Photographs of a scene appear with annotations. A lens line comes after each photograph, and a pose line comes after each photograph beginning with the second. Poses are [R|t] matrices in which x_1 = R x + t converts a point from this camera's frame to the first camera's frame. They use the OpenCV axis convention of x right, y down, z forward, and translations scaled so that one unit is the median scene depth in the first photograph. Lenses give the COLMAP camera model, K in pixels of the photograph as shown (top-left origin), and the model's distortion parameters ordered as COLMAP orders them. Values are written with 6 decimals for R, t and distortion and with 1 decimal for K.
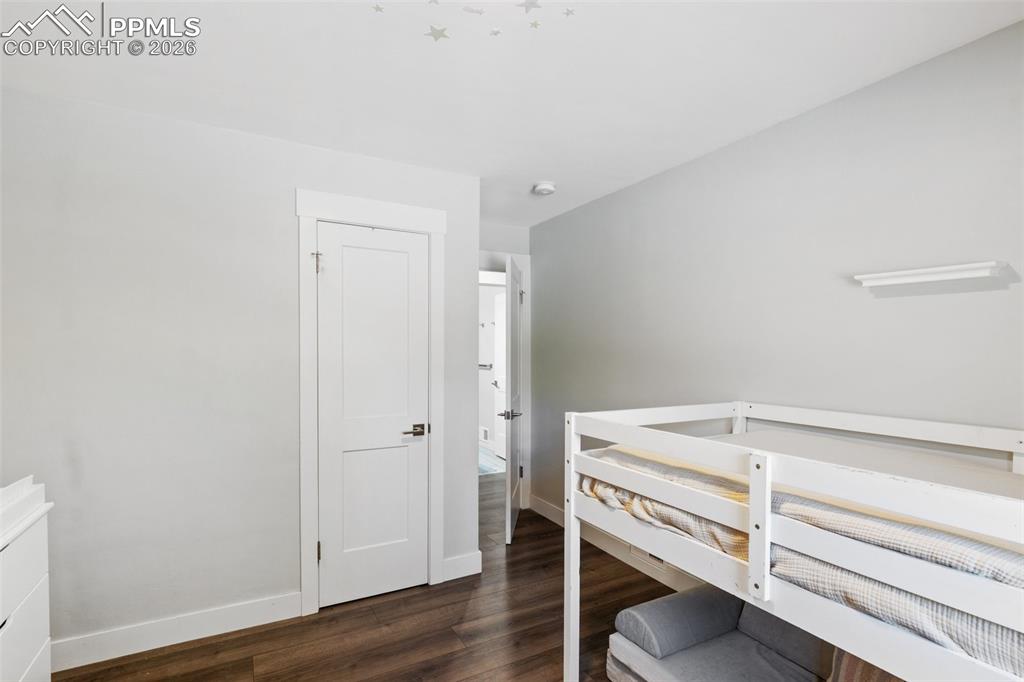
lens RADIAL K [[478.0, 0, 505.1], [0, 478.0, 349.8], [0, 0, 1]] dist [0.003541, -0.000596]
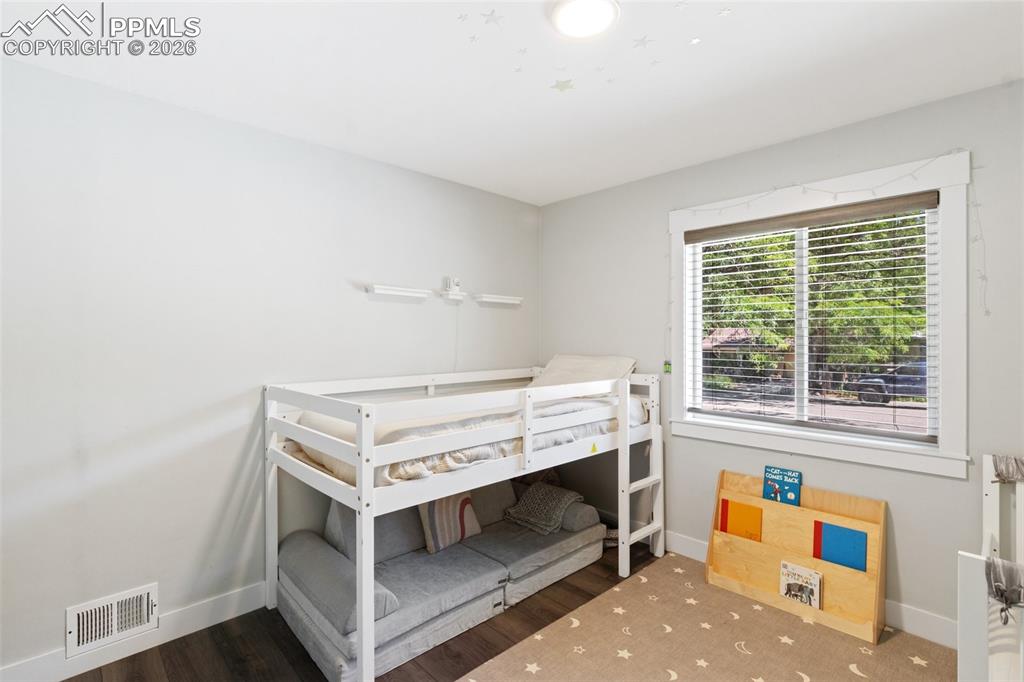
lens RADIAL K [[478.0, 0, 503.5], [0, 478.0, 342.0], [0, 0, 1]] dist [0.003541, -0.000596]
pose [[-0.238145, -0.011540, 0.971161, -1.025984], [-0.001105, 0.999932, 0.011611, 0.009974], [-0.971229, 0.001691, -0.238141, 1.274194]]
